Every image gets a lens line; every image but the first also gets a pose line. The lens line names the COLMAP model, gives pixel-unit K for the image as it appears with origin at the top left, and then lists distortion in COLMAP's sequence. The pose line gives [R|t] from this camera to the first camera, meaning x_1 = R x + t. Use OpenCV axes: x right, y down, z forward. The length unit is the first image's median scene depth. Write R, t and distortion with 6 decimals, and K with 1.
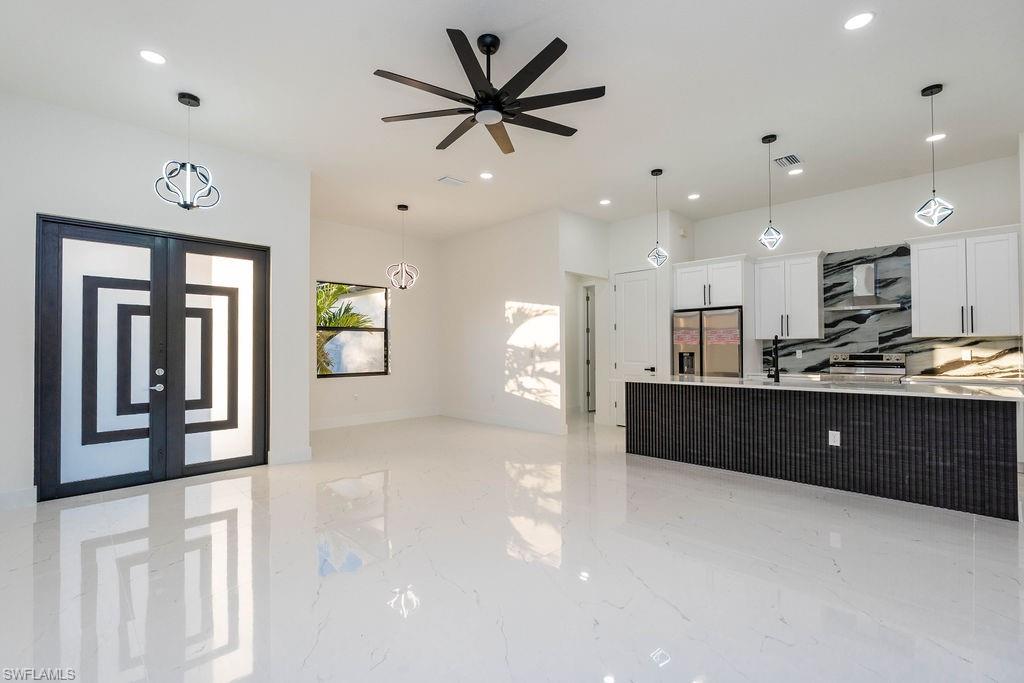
lens RADIAL K [[455.8, 0, 514.5], [0, 455.8, 342.6], [0, 0, 1]] dist [-0.000021, 0.000082]
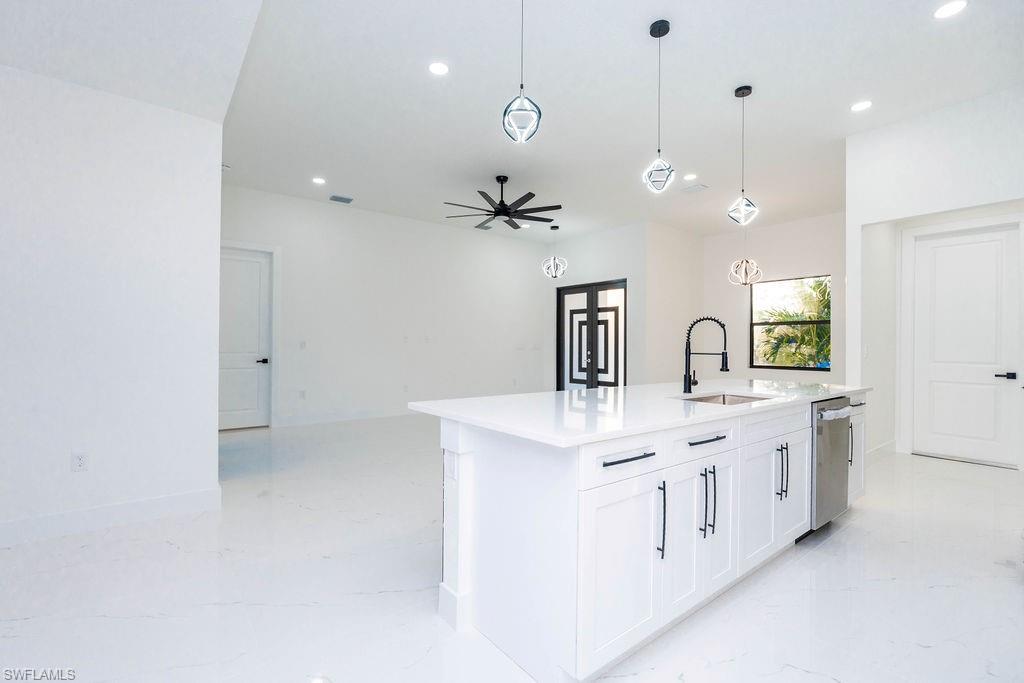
lens RADIAL K [[455.8, 0, 508.9], [0, 455.8, 338.4], [0, 0, 1]] dist [-0.000021, 0.000082]
pose [[-0.106556, -0.009374, -0.994263, 1.062516], [0.006782, 0.999925, -0.010154, 0.014938], [0.994284, -0.007825, -0.106485, 0.718882]]
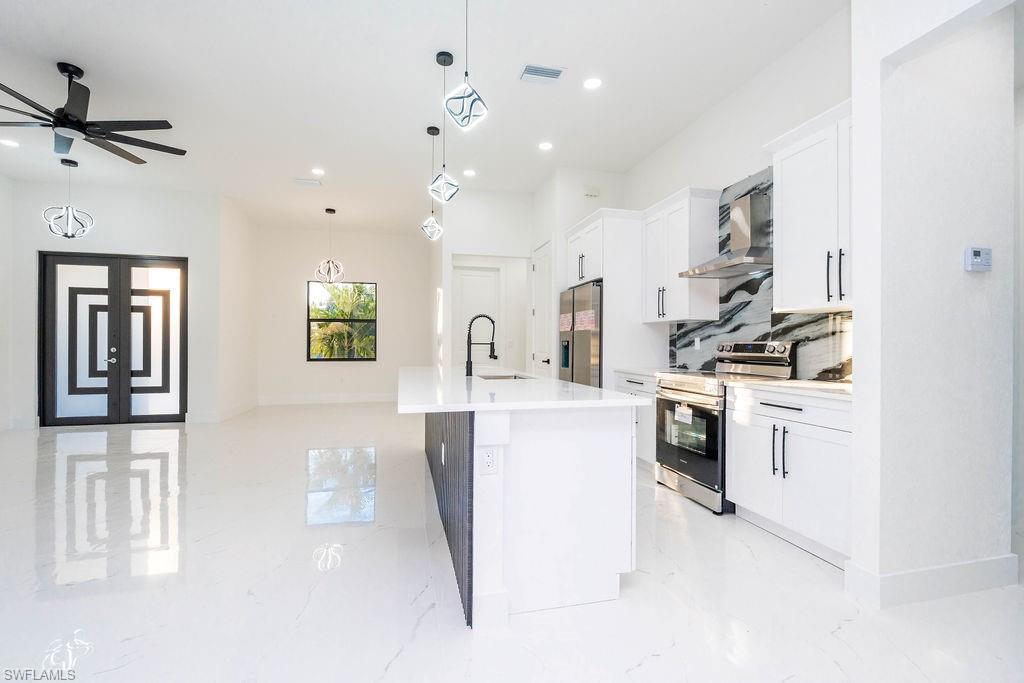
lens RADIAL K [[455.8, 0, 503.7], [0, 455.8, 344.1], [0, 0, 1]] dist [-0.000021, 0.000082]
pose [[0.857222, 0.007689, -0.514890, 0.882607], [-0.000731, 0.999906, 0.013715, 0.020528], [0.514947, -0.011380, 0.857146, 0.323680]]
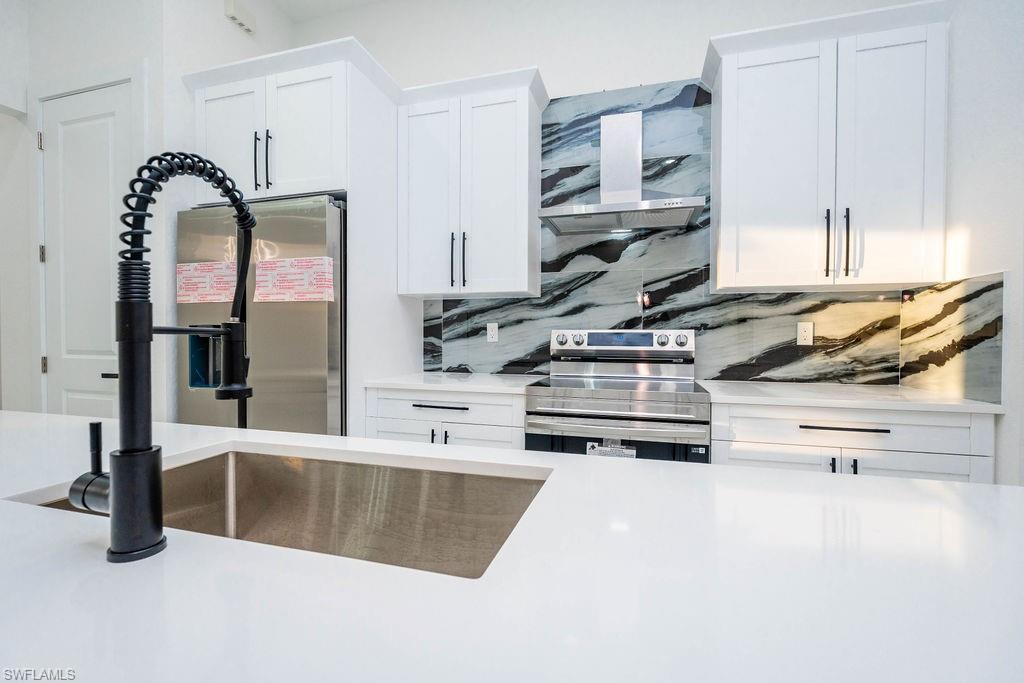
lens RADIAL K [[455.8, 0, 507.8], [0, 455.8, 341.0], [0, 0, 1]] dist [-0.000021, 0.000082]
pose [[0.873240, 0.000595, 0.487290, 0.515843], [-0.014066, 0.999613, 0.023986, 0.027894], [-0.487088, -0.027799, 0.872911, 0.743488]]
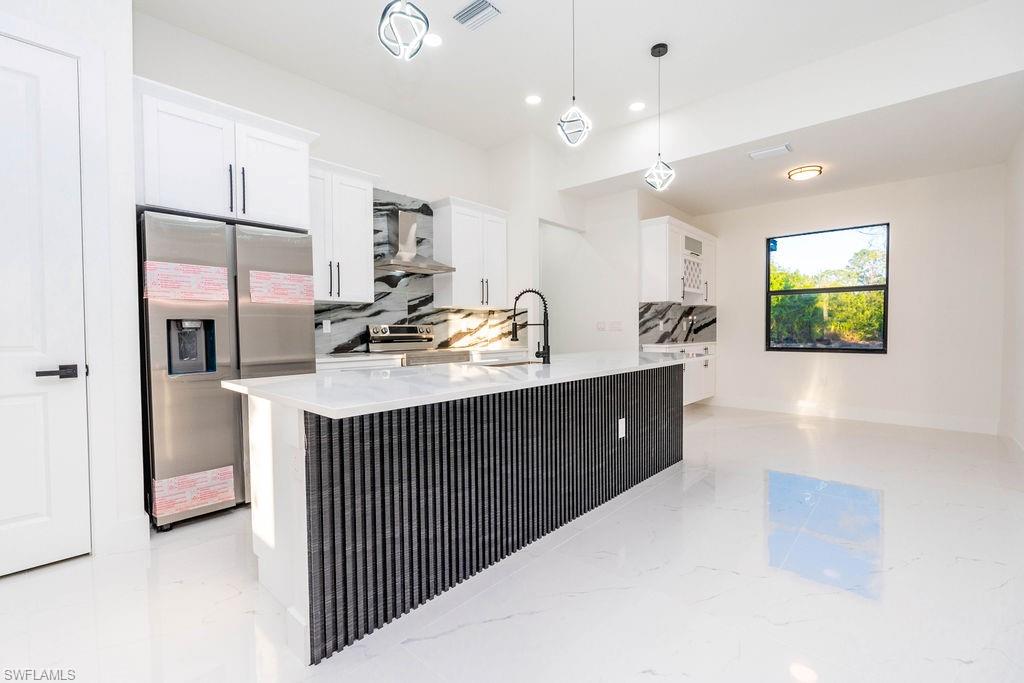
lens RADIAL K [[455.8, 0, 501.7], [0, 455.8, 338.3], [0, 0, 1]] dist [-0.000021, 0.000082]
pose [[-0.036149, -0.011729, 0.999278, -0.038379], [-0.006423, 0.999913, 0.011504, 0.040334], [-0.999326, -0.006003, -0.036221, 0.940523]]
